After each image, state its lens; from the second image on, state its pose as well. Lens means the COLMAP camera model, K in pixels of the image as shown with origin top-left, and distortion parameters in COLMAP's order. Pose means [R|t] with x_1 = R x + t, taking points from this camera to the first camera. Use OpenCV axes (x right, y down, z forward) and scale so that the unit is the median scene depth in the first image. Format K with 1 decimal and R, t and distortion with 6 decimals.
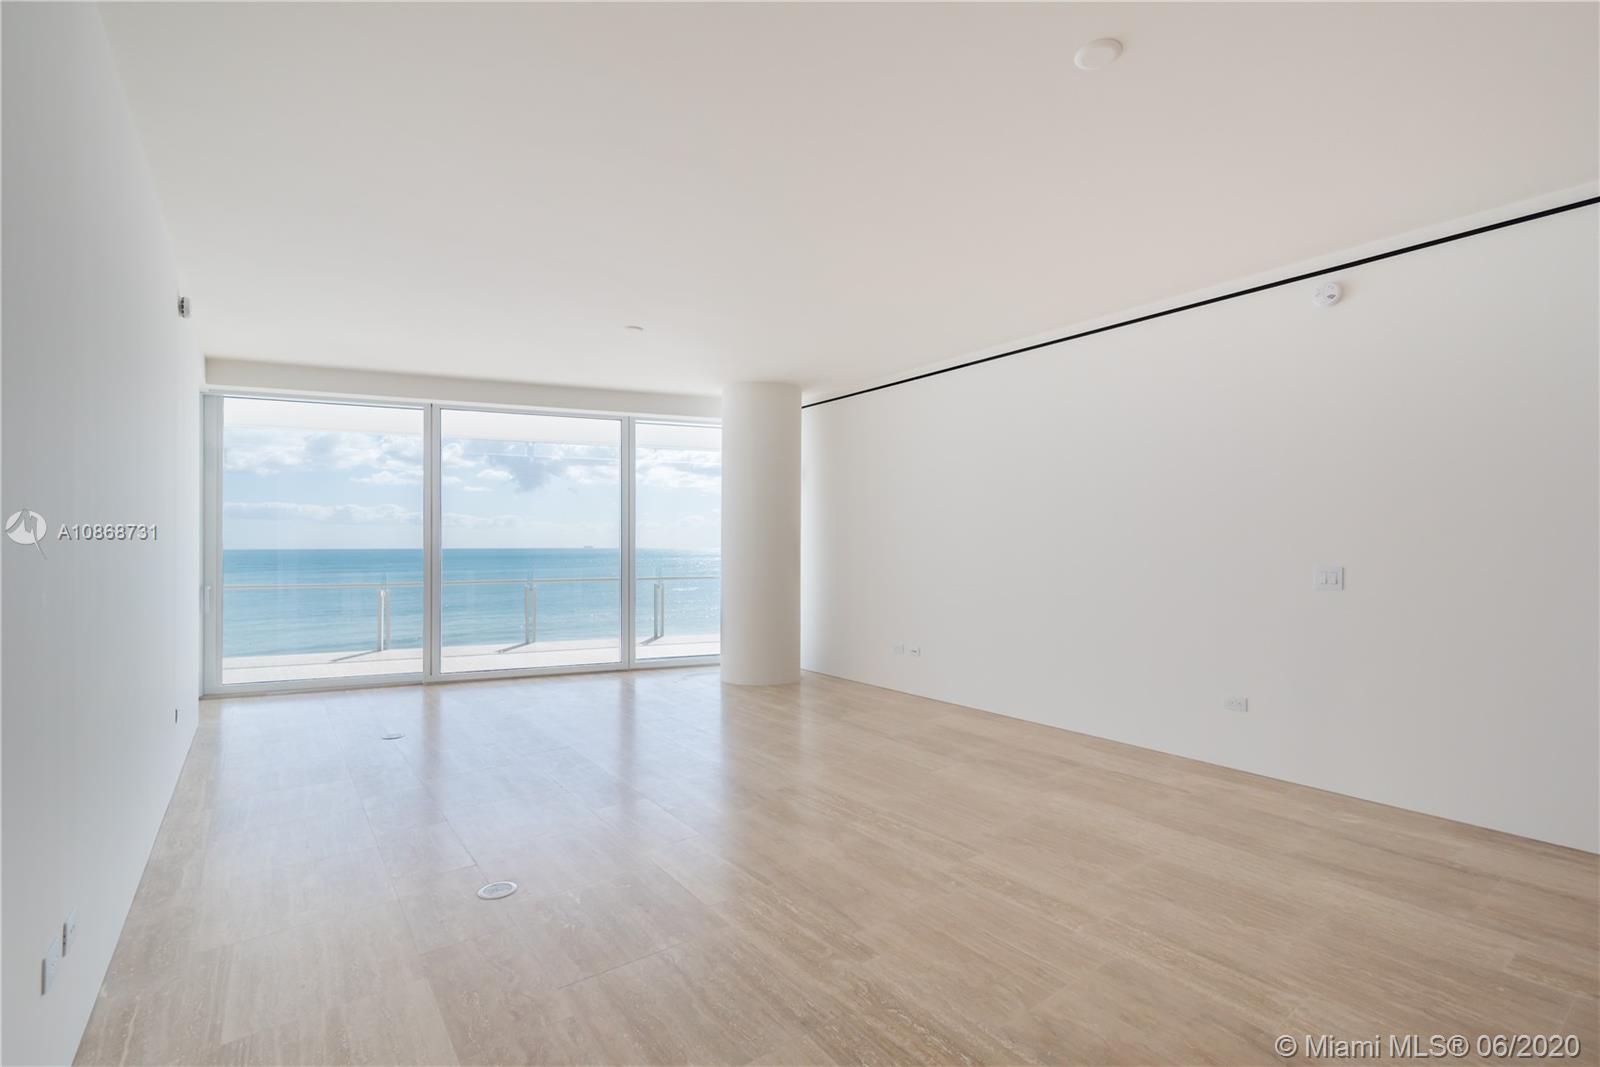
lens RADIAL K [[723.3, 0, 798.0], [0, 723.3, 539.3], [0, 0, 1]] dist [0.017889, -0.003274]
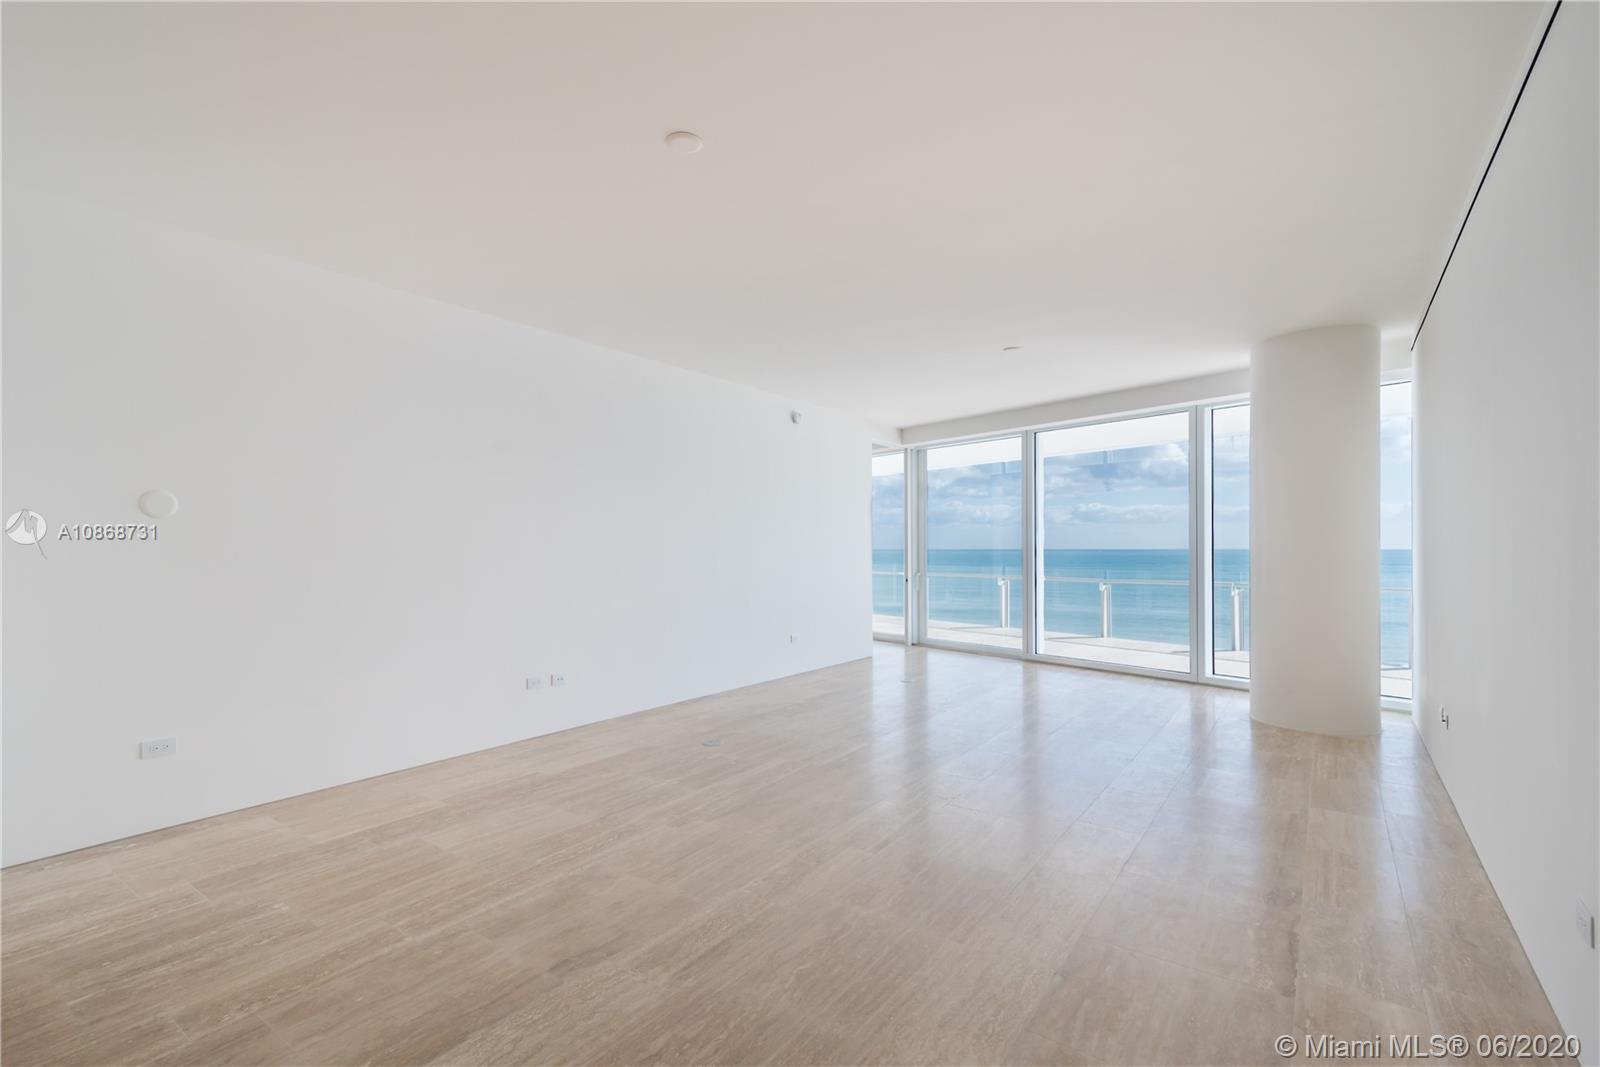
lens RADIAL K [[721.2, 0, 796.7], [0, 721.2, 536.4], [0, 0, 1]] dist [0.014146, -0.000715]
pose [[0.303938, -0.011172, -0.952626, 0.680704], [0.007582, 0.999928, -0.009308, 0.000008], [0.952662, -0.004394, 0.304000, 0.341310]]
